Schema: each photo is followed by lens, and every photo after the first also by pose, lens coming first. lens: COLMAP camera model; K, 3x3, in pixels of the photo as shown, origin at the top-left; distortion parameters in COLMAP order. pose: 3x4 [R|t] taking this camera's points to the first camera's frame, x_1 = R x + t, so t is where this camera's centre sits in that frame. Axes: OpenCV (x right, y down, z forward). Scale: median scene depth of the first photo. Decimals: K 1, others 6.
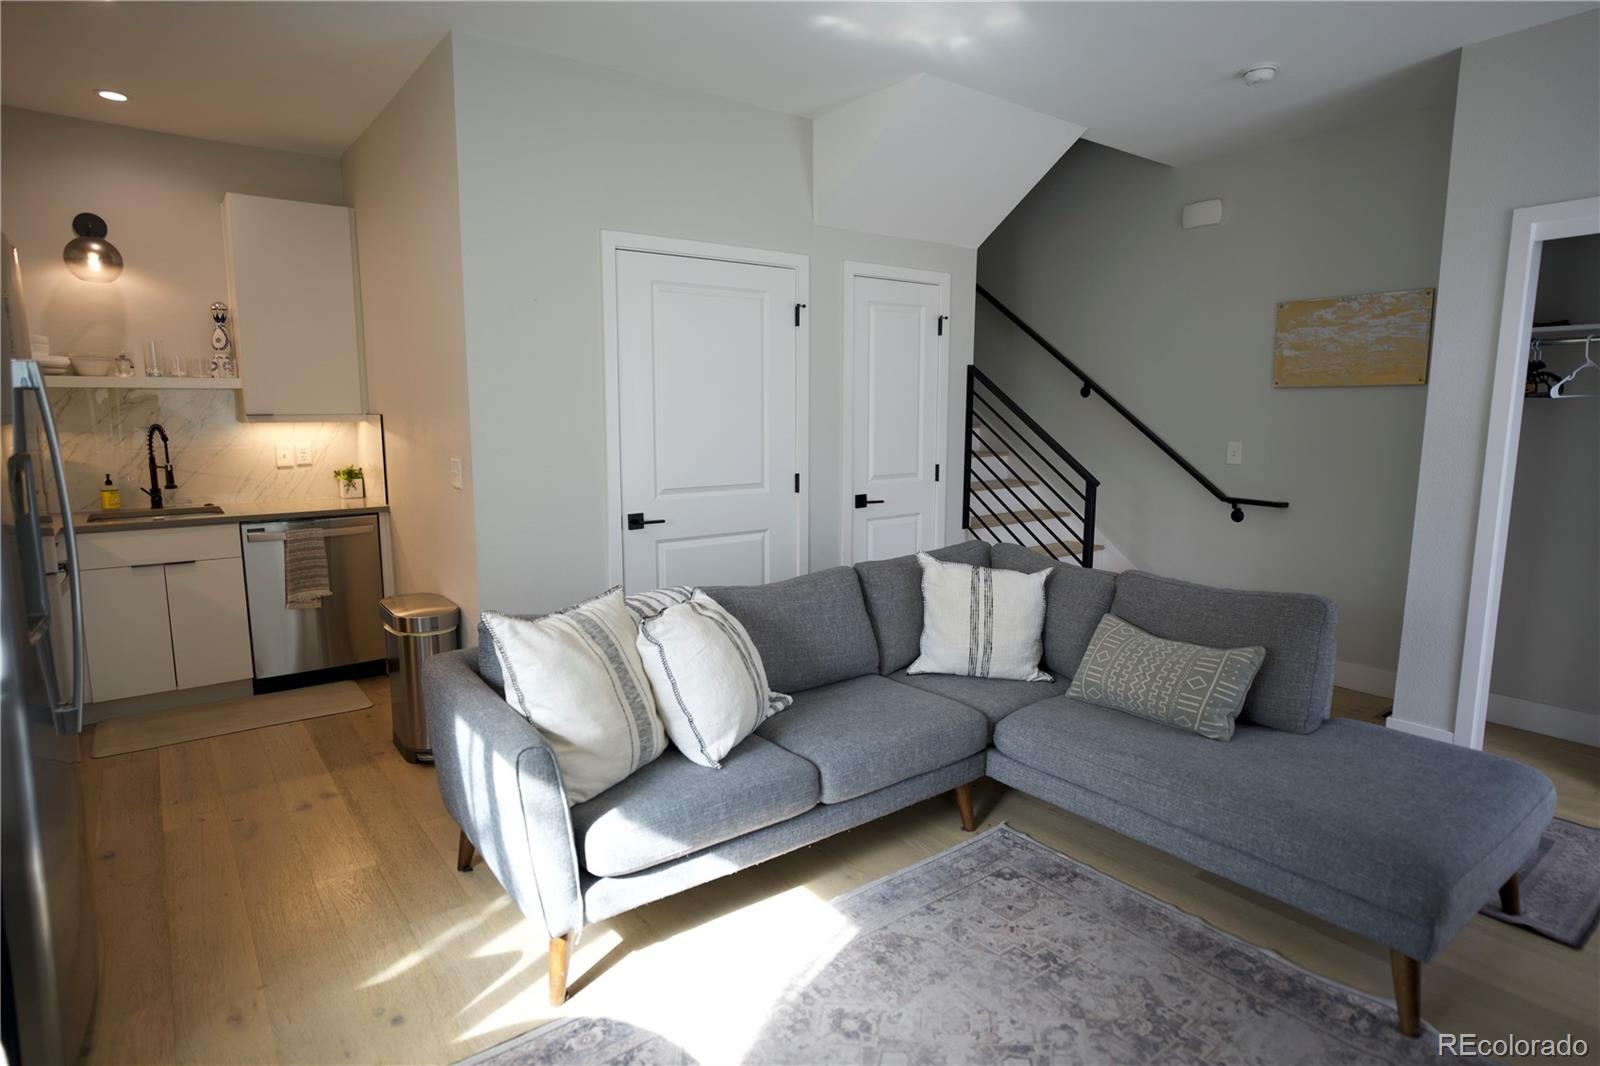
lens RADIAL K [[869.4, 0, 797.7], [0, 869.4, 528.3], [0, 0, 1]] dist [-0.054828, 0.040360]
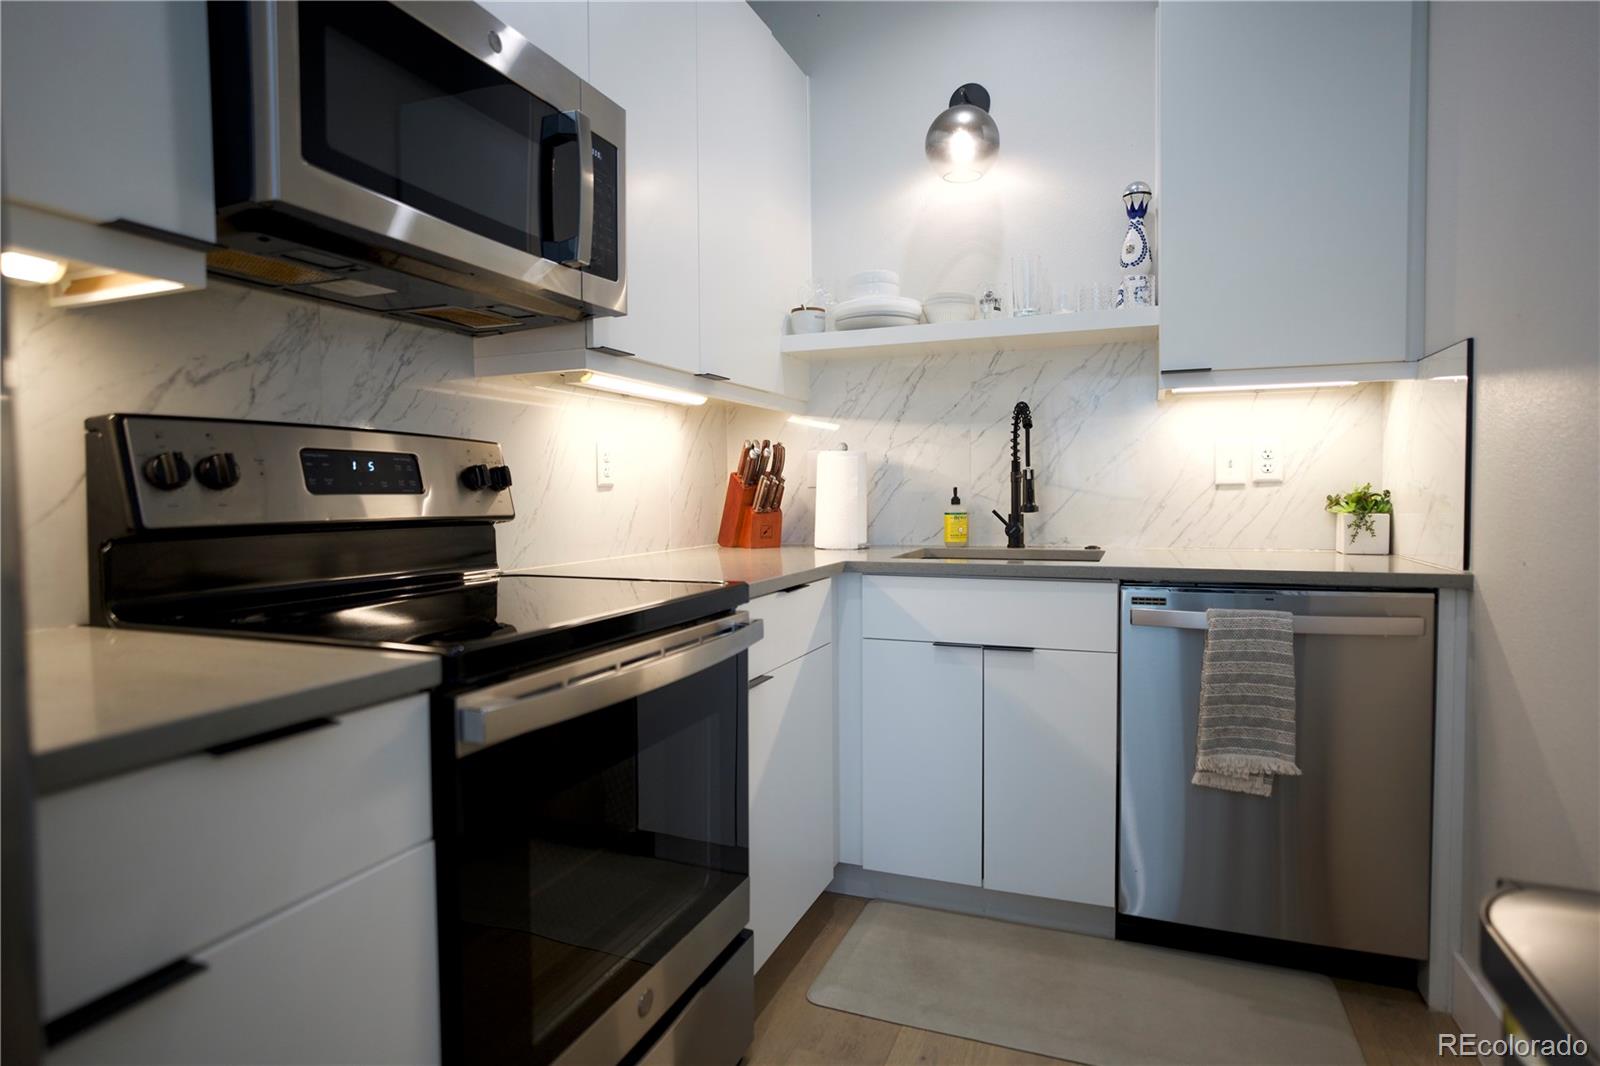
lens RADIAL K [[869.4, 0, 797.7], [0, 869.4, 528.3], [0, 0, 1]] dist [-0.054828, 0.040360]
pose [[0.510915, 0.030403, -0.859094, -0.317873], [-0.110602, 0.993393, -0.030621, -0.001417], [0.852486, 0.110662, 0.510902, 0.574419]]
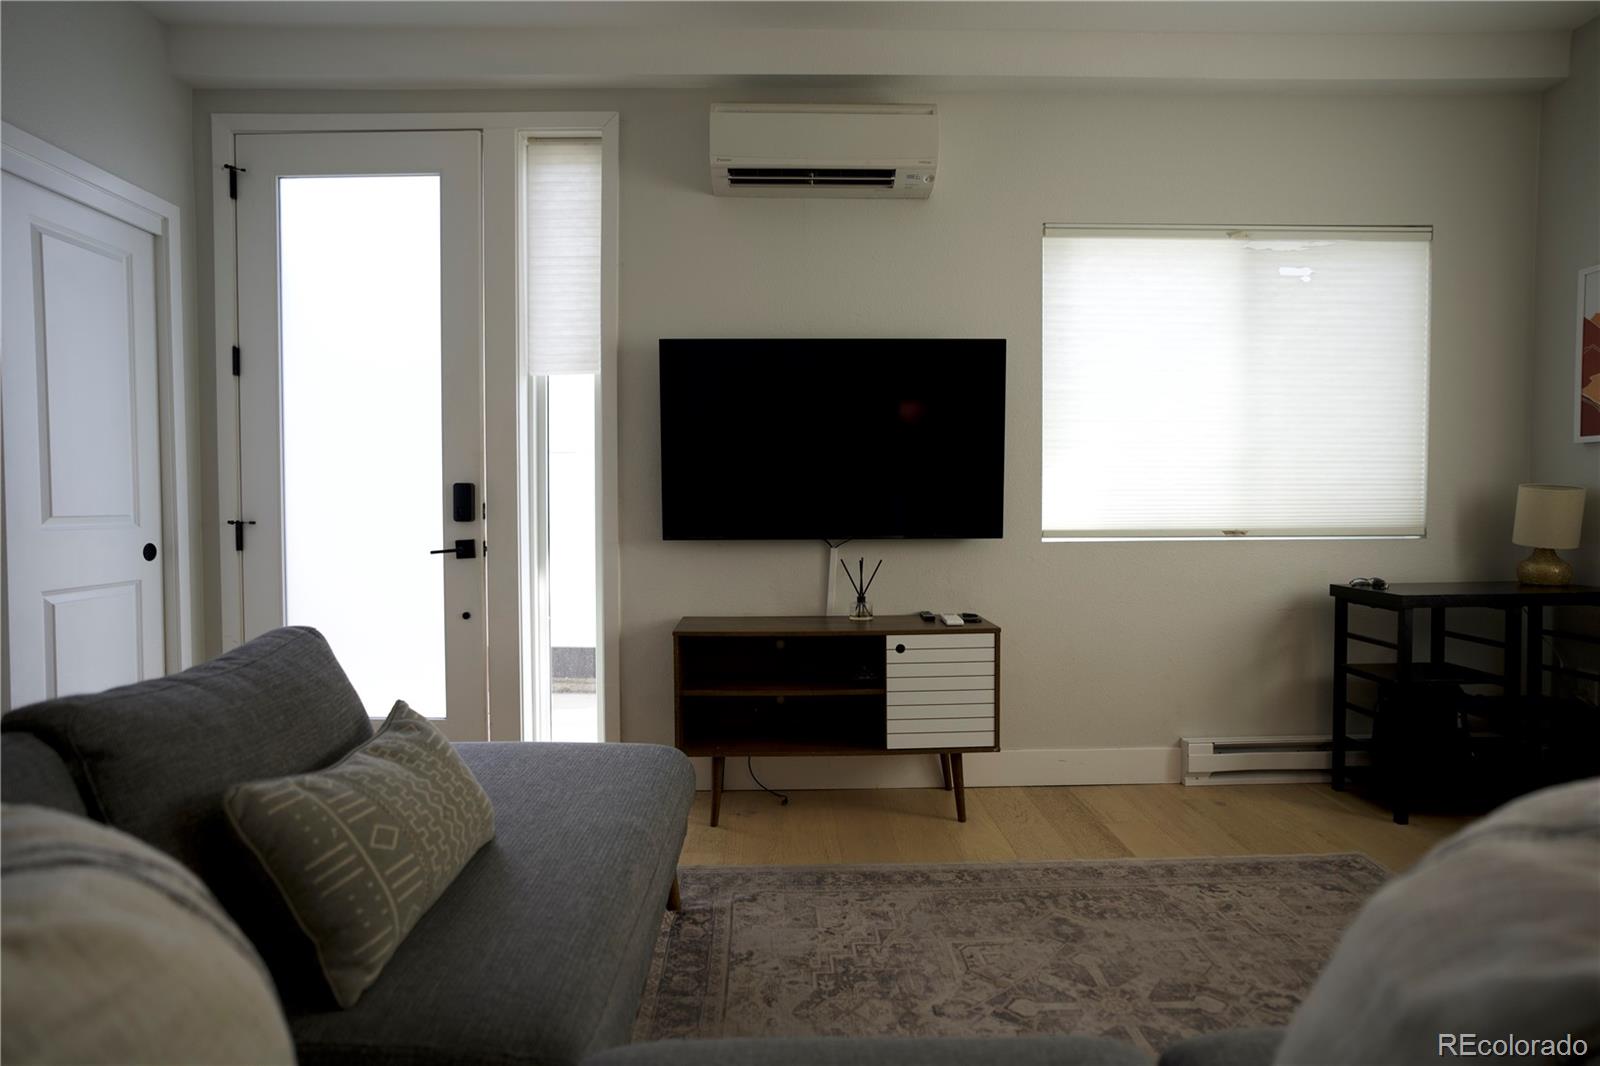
lens RADIAL K [[869.4, 0, 797.7], [0, 869.4, 528.3], [0, 0, 1]] dist [-0.054828, 0.040360]
pose [[-0.805942, -0.015662, 0.591788, -0.046244], [0.085080, 0.986208, 0.141970, -0.032065], [-0.585849, 0.164769, -0.793493, 0.813824]]
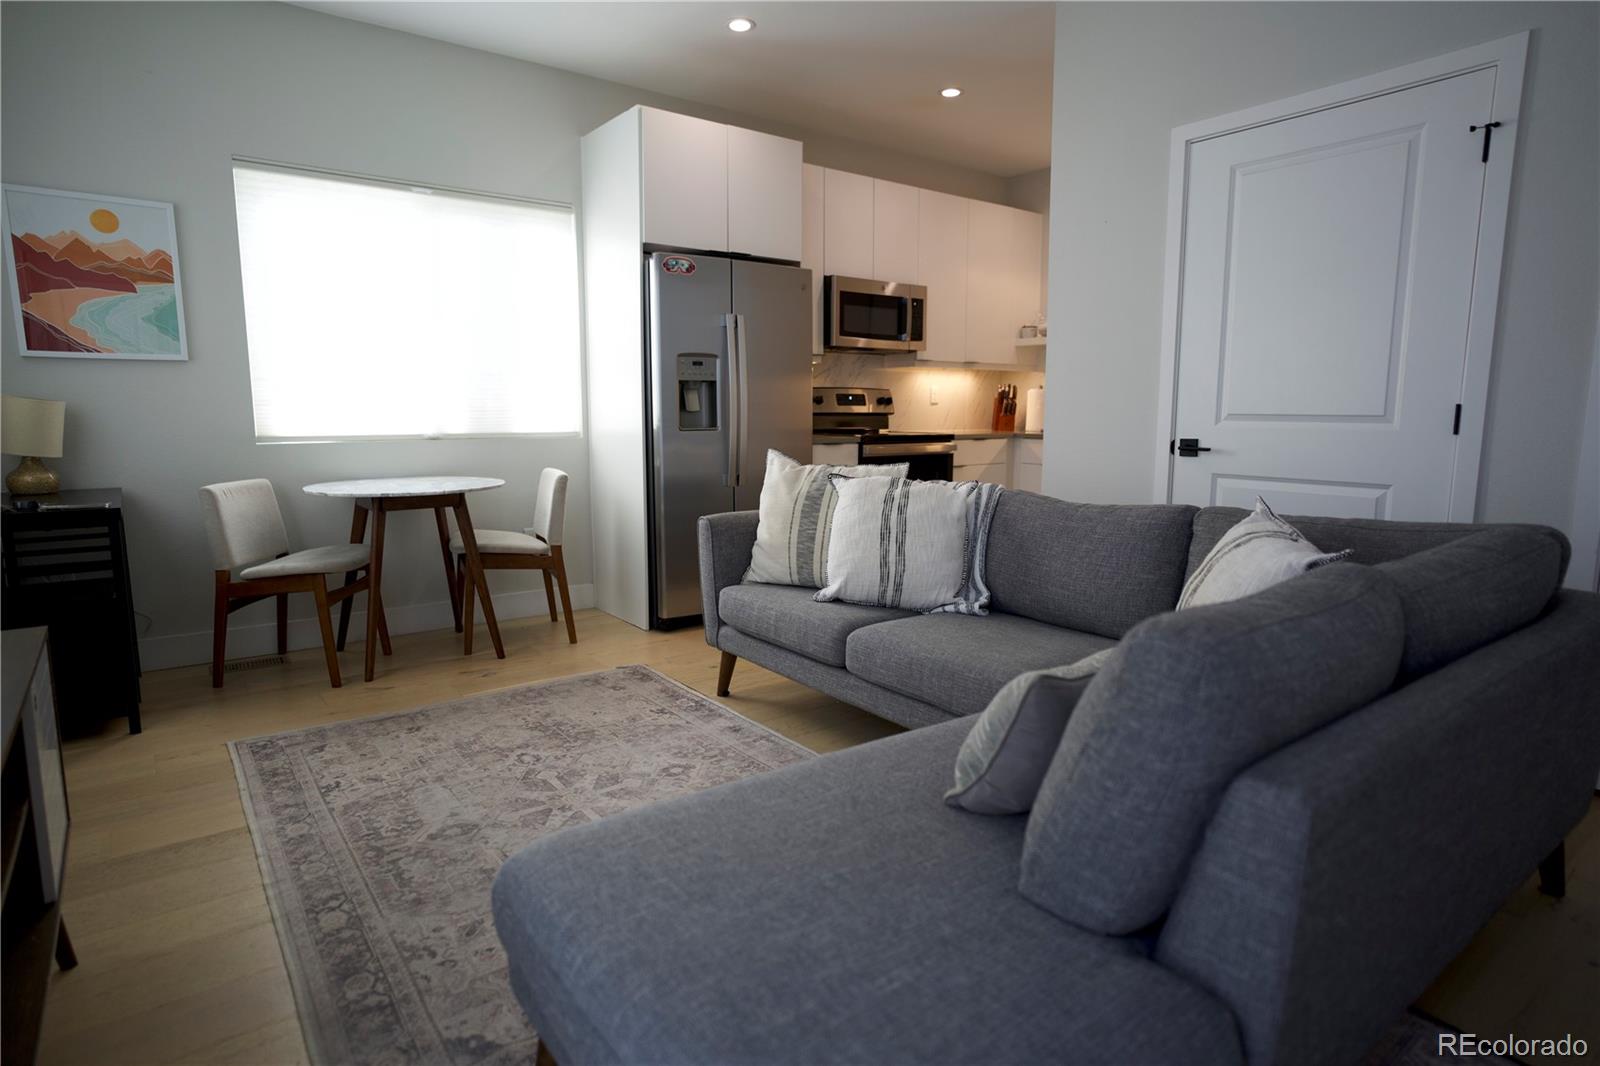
lens RADIAL K [[869.4, 0, 797.7], [0, 869.4, 528.3], [0, 0, 1]] dist [-0.054828, 0.040360]
pose [[-0.003266, 0.136617, -0.990619, 0.619954], [-0.138317, 0.981040, 0.135752, 0.008125], [0.990383, 0.137463, 0.015692, 0.527173]]
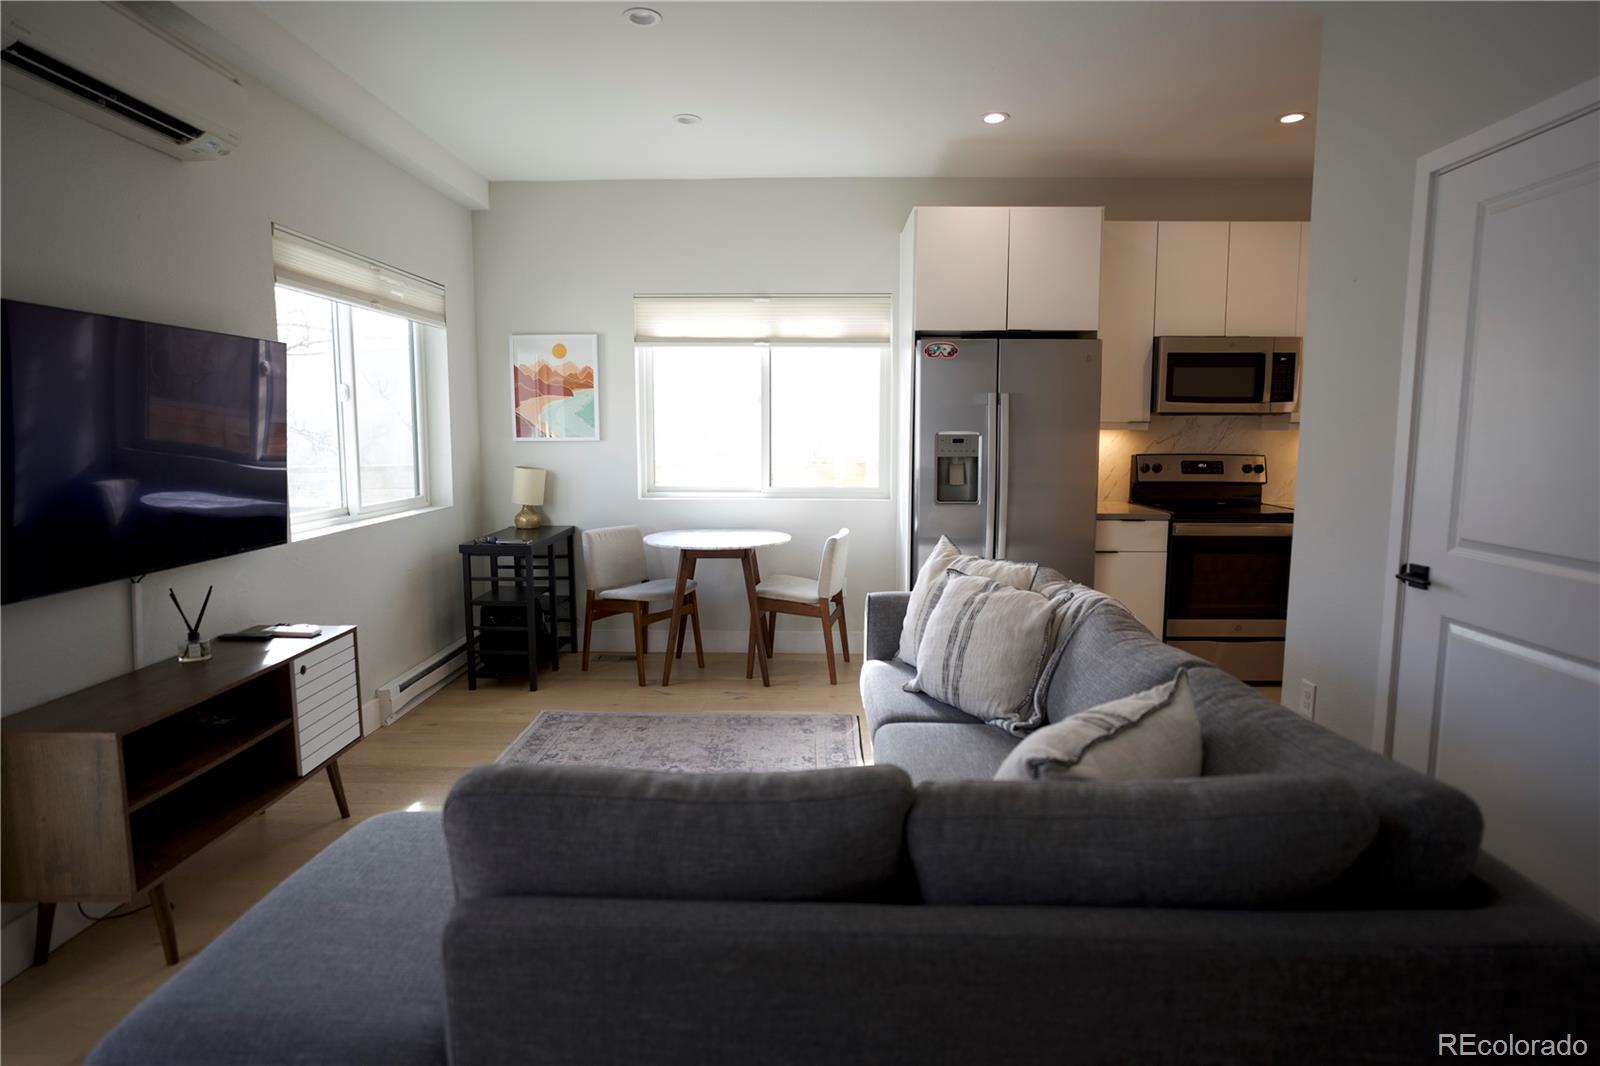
lens RADIAL K [[869.4, 0, 797.7], [0, 869.4, 528.3], [0, 0, 1]] dist [-0.054828, 0.040360]
pose [[-0.627731, 0.089656, -0.773250, 0.549855], [-0.107664, 0.973799, 0.200312, -0.110369], [0.770949, 0.208993, -0.601631, 0.898516]]
